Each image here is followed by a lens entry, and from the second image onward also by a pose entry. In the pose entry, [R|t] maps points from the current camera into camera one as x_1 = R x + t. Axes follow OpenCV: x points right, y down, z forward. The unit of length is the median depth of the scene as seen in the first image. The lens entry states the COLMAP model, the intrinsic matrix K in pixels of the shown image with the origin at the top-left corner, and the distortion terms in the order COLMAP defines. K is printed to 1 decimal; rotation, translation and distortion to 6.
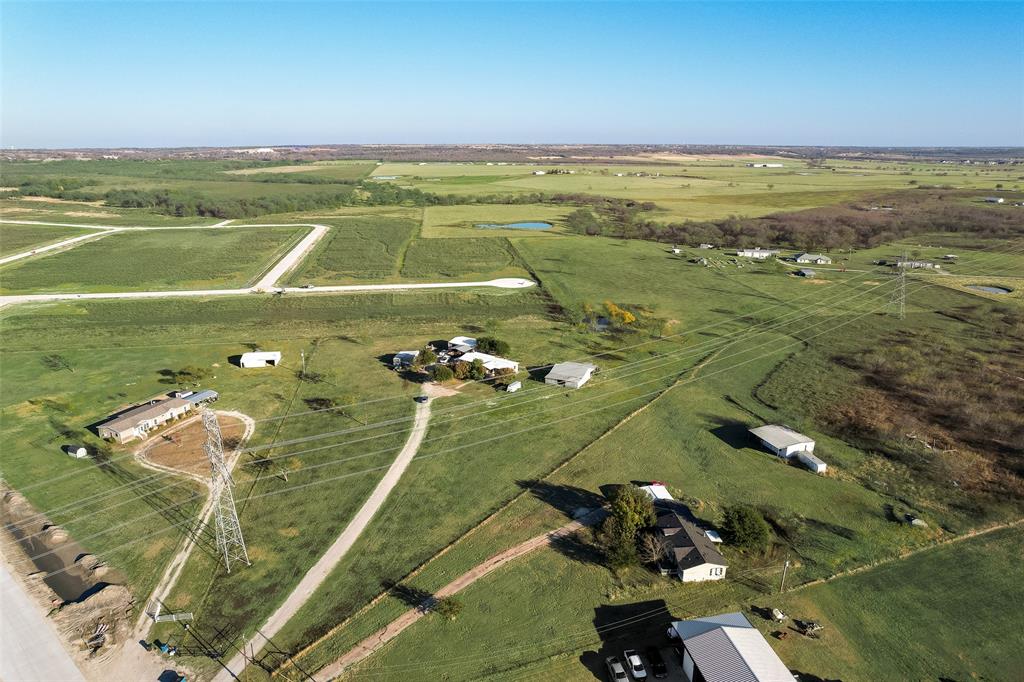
lens RADIAL K [[656.1, 0, 512.0], [0, 656.1, 341.0], [0, 0, 1]] dist [-0.072710, 0.060142]
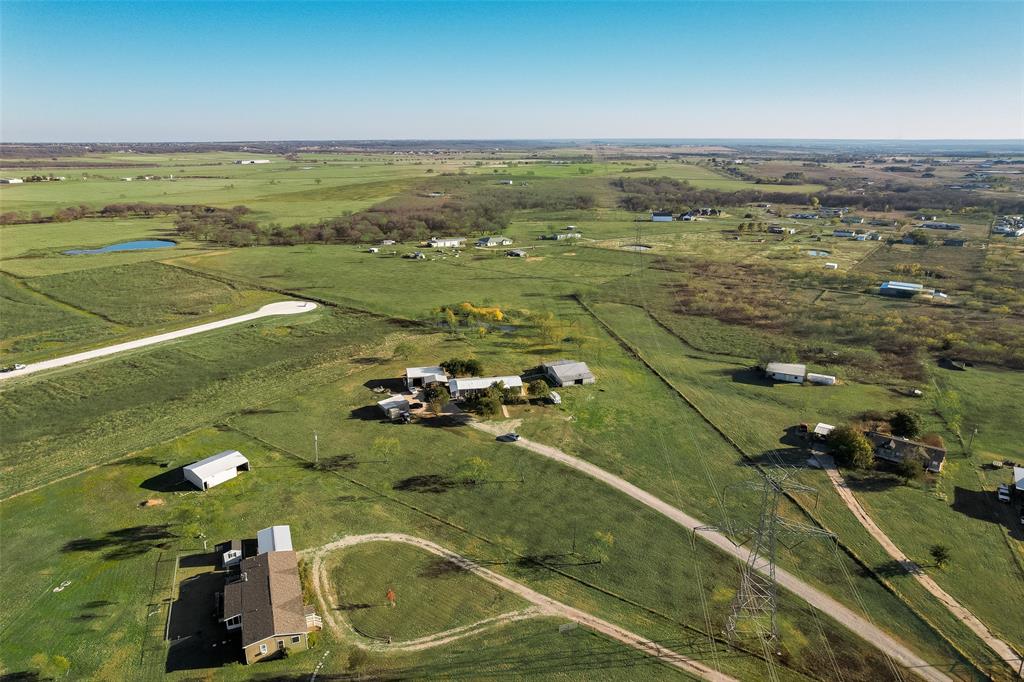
lens RADIAL K [[666.4, 0, 512.0], [0, 666.4, 341.0], [0, 0, 1]] dist [-0.073238, 0.063841]
pose [[0.699094, -0.208226, 0.684039, -0.599104], [0.207200, 0.974606, 0.084917, -0.091773], [-0.684350, 0.082368, 0.724486, 0.300767]]
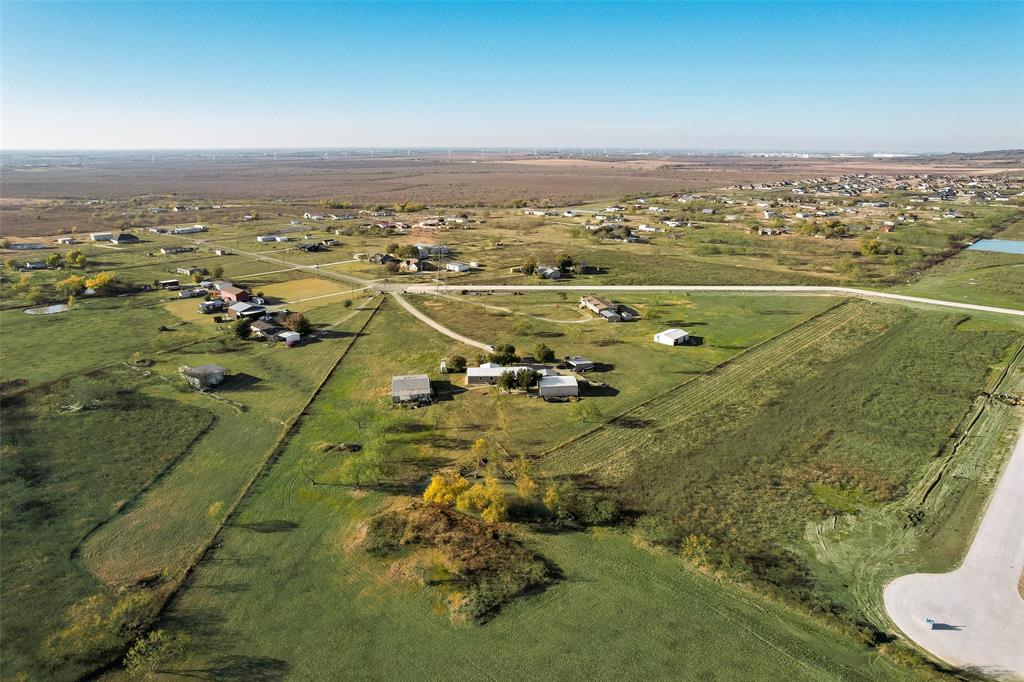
lens RADIAL K [[651.6, 0, 512.0], [0, 651.6, 341.0], [0, 0, 1]] dist [-0.065815, 0.054718]
pose [[-0.789496, 0.182814, -0.585897, 0.481286], [-0.175771, 0.847279, 0.501221, -0.473128], [0.588049, 0.498696, -0.636790, 1.536292]]
